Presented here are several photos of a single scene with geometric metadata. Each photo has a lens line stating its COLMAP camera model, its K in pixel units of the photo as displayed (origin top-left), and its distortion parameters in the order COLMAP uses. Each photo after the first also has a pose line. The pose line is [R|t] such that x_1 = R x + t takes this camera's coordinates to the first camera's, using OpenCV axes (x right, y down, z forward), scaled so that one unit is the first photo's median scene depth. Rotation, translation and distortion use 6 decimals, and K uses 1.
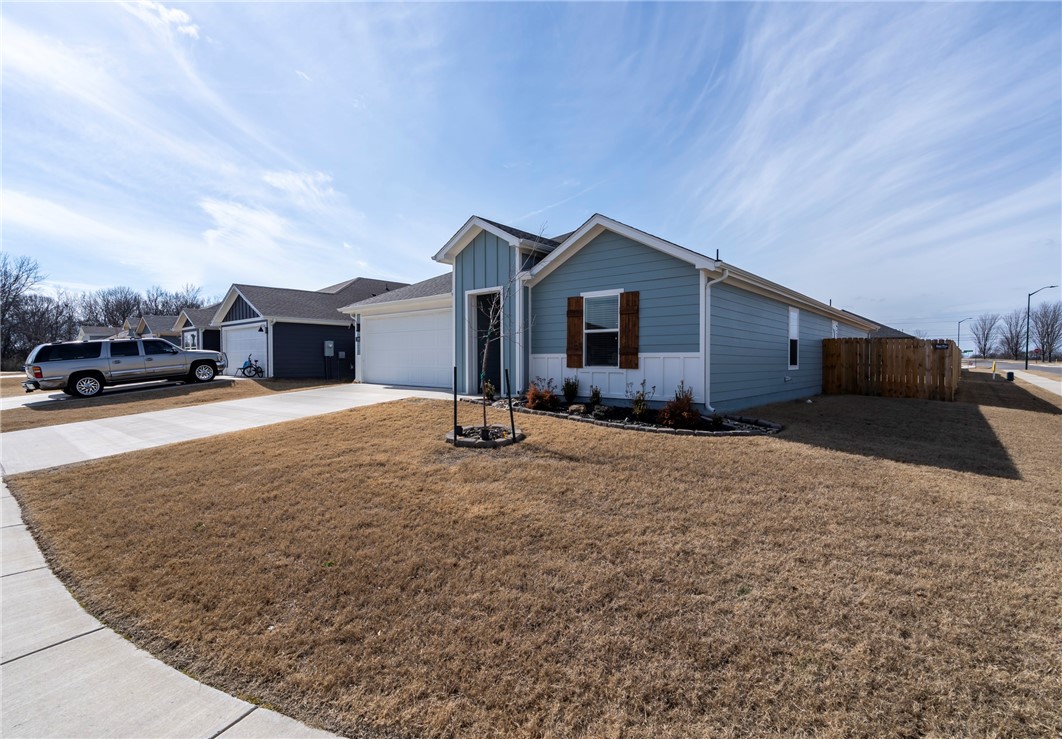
lens RADIAL K [[520.7, 0, 528.3], [0, 520.7, 372.7], [0, 0, 1]] dist [0.003373, 0.000390]
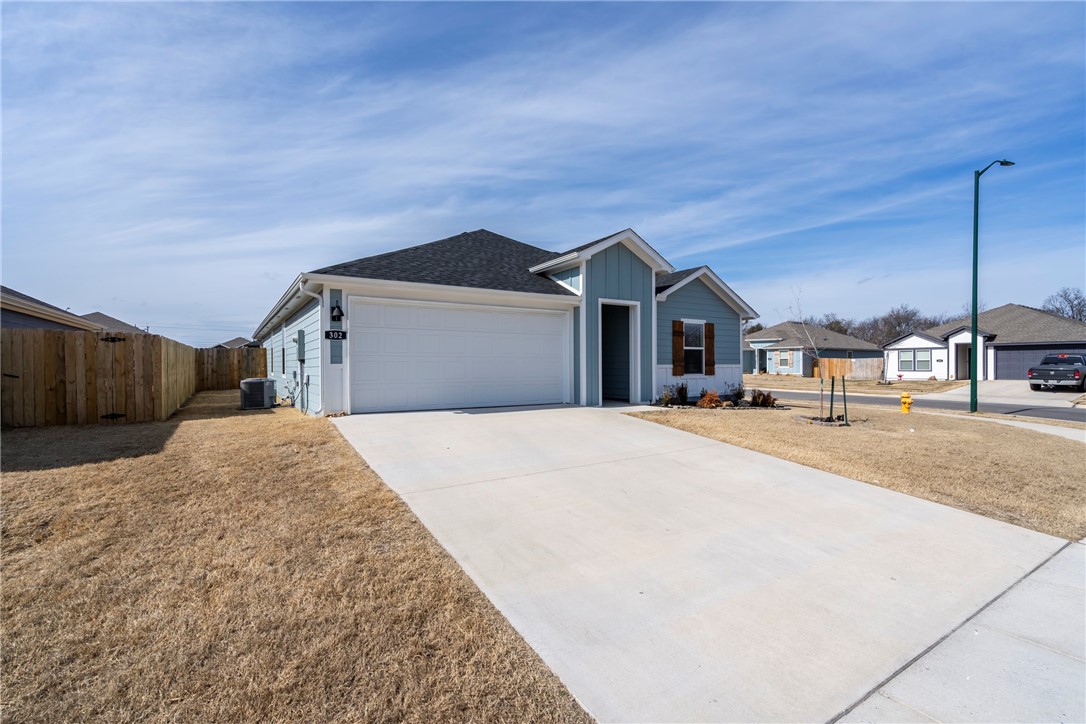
lens RADIAL K [[491.5, 0, 540.1], [0, 491.5, 362.6], [0, 0, 1]] dist [-0.003732, 0.000112]
pose [[0.295063, 0.001723, 0.955476, -1.231687], [0.023654, 0.999679, -0.009108, -0.040586], [-0.955185, 0.025288, 0.294928, 1.015938]]
